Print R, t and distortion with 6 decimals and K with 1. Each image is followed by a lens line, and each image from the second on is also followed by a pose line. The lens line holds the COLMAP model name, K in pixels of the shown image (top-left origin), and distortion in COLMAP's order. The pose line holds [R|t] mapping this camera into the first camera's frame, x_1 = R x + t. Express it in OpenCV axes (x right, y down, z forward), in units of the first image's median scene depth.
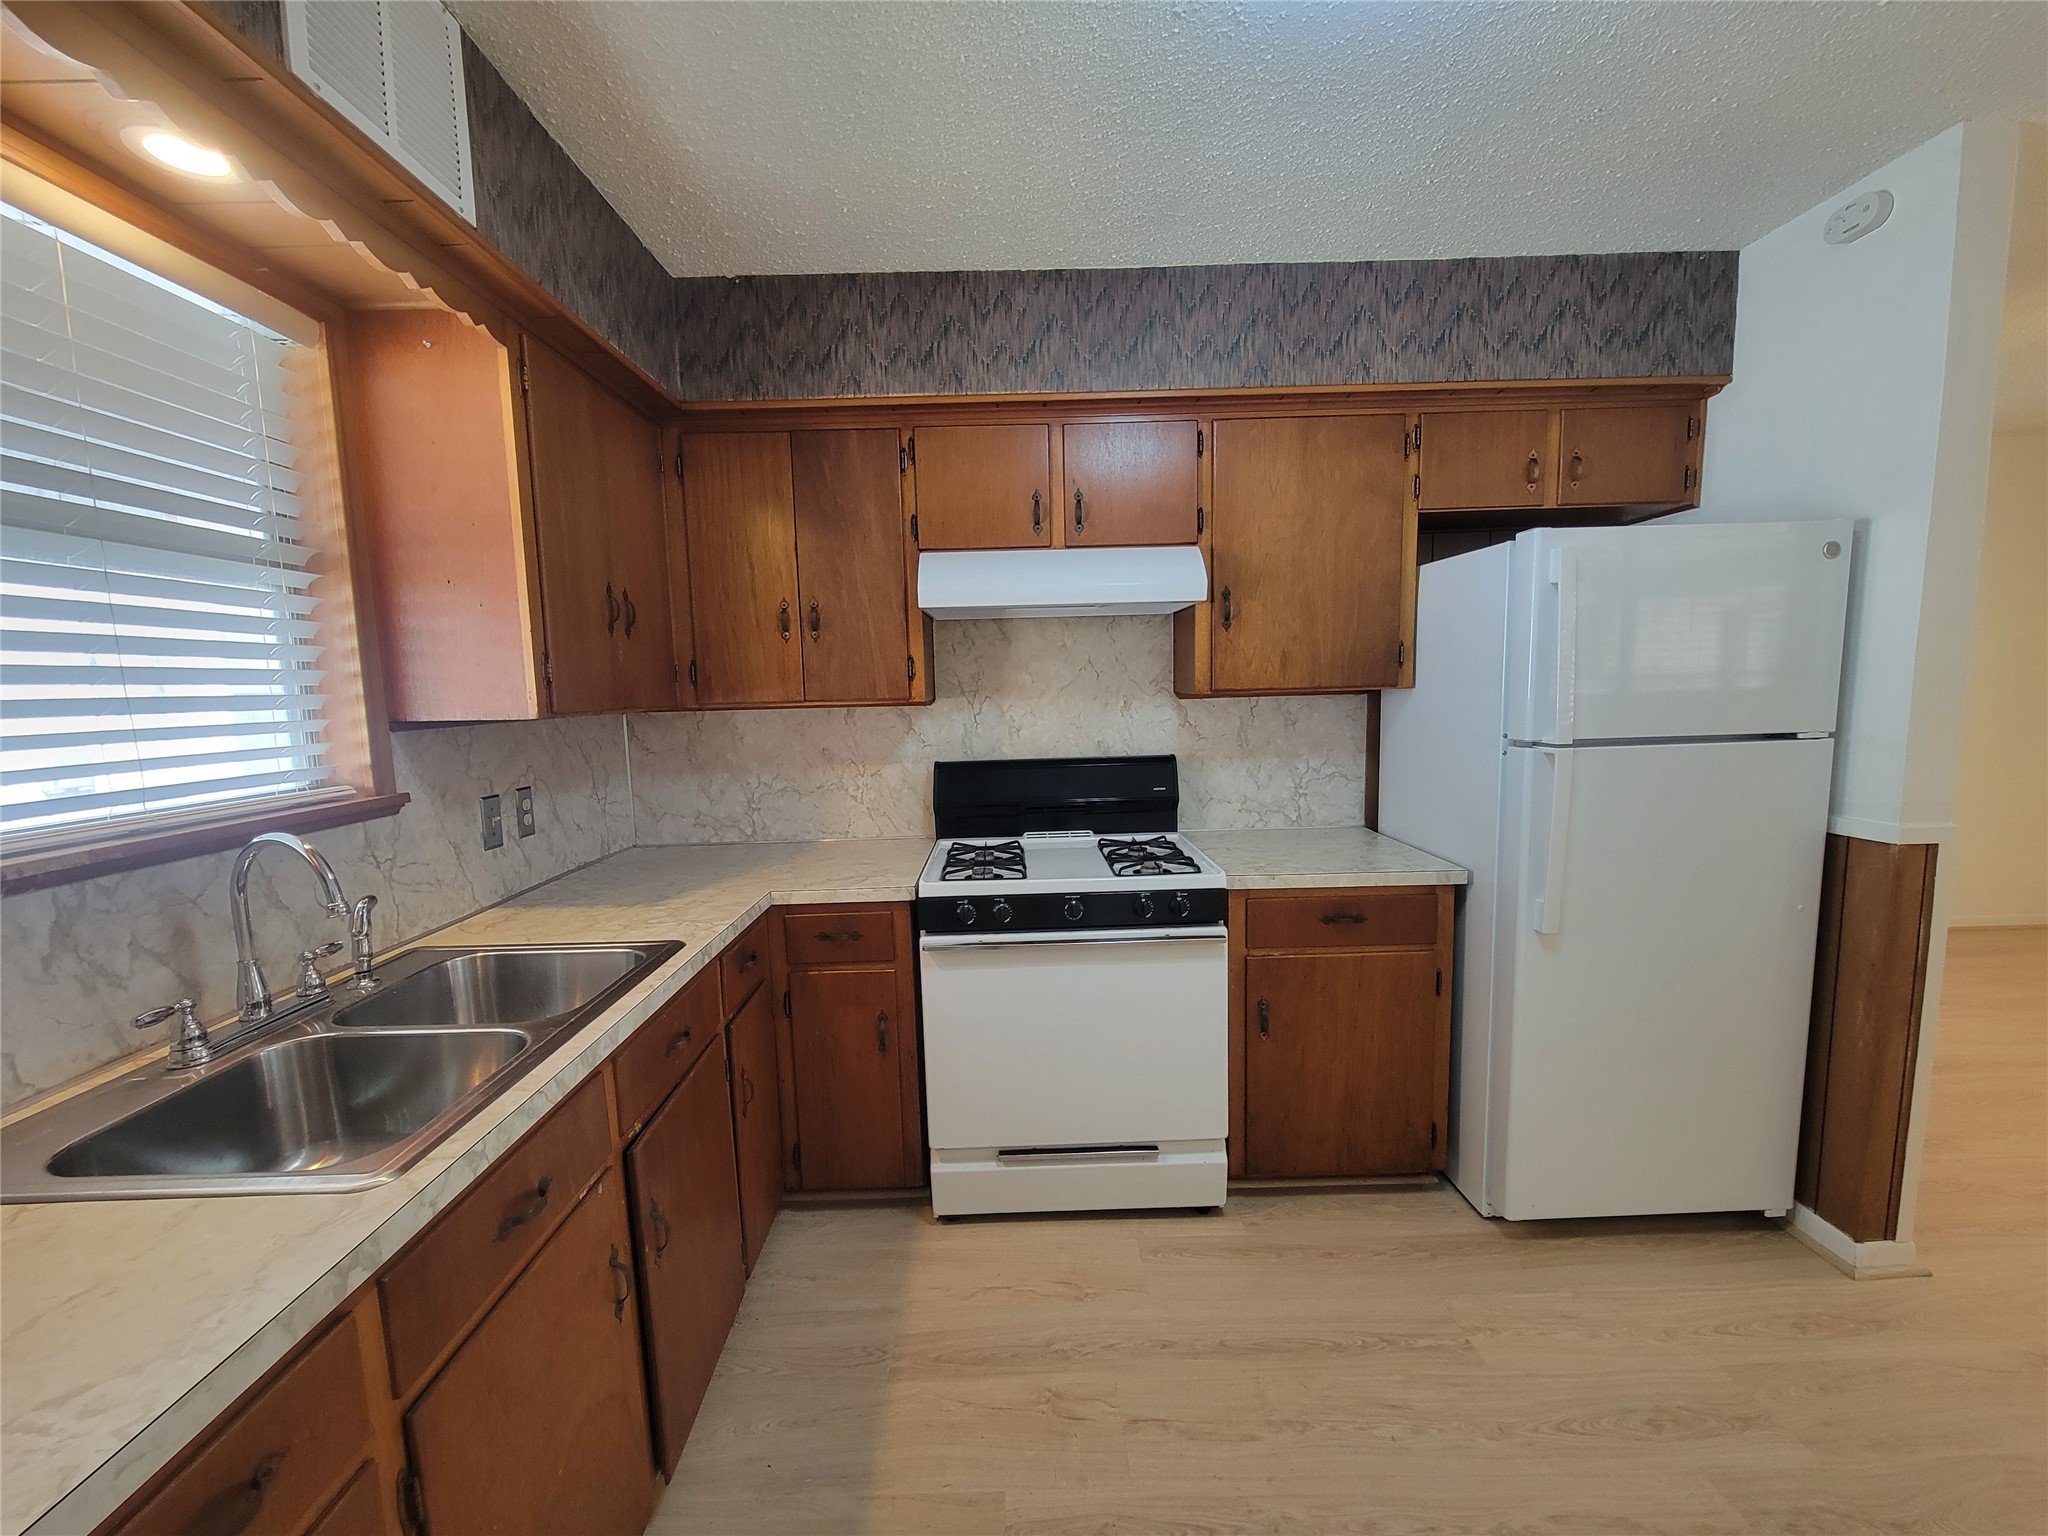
lens RADIAL K [[838.2, 0, 1014.4], [0, 838.2, 786.3], [0, 0, 1]] dist [-0.000253, -0.000387]
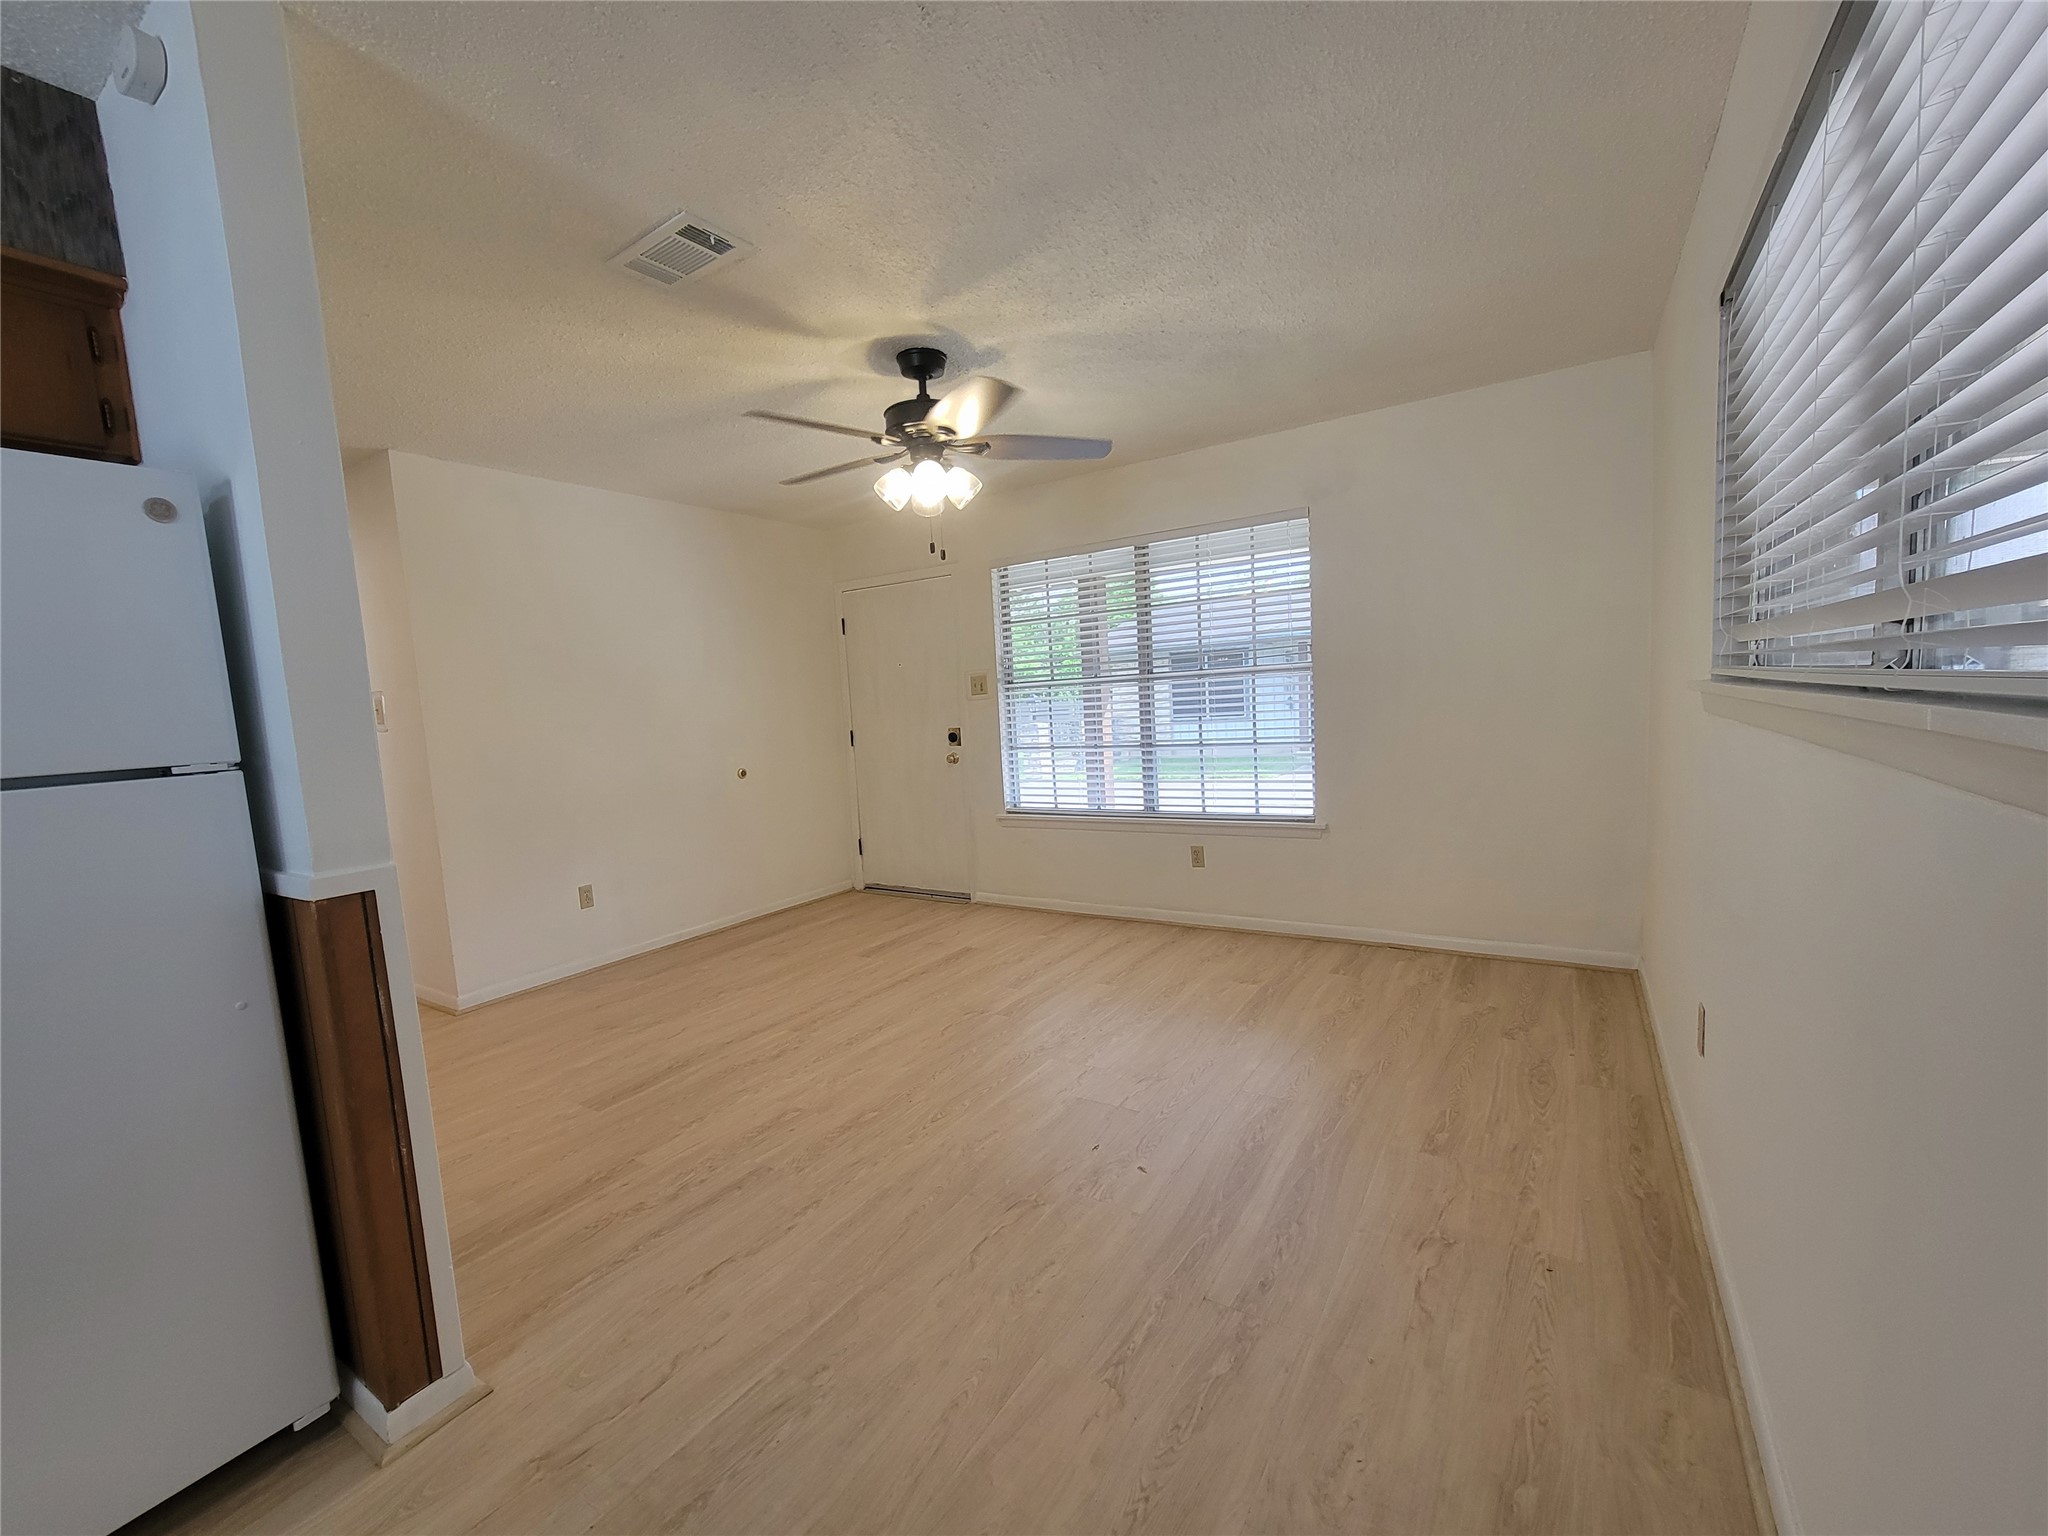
lens RADIAL K [[840.5, 0, 1019.0], [0, 840.5, 782.8], [0, 0, 1]] dist [0.002122, -0.000042]
pose [[0.546766, -0.088718, 0.832572, 0.642685], [0.141055, 0.989918, 0.012852, 0.034881], [-0.825318, 0.110411, 0.553768, 0.018463]]
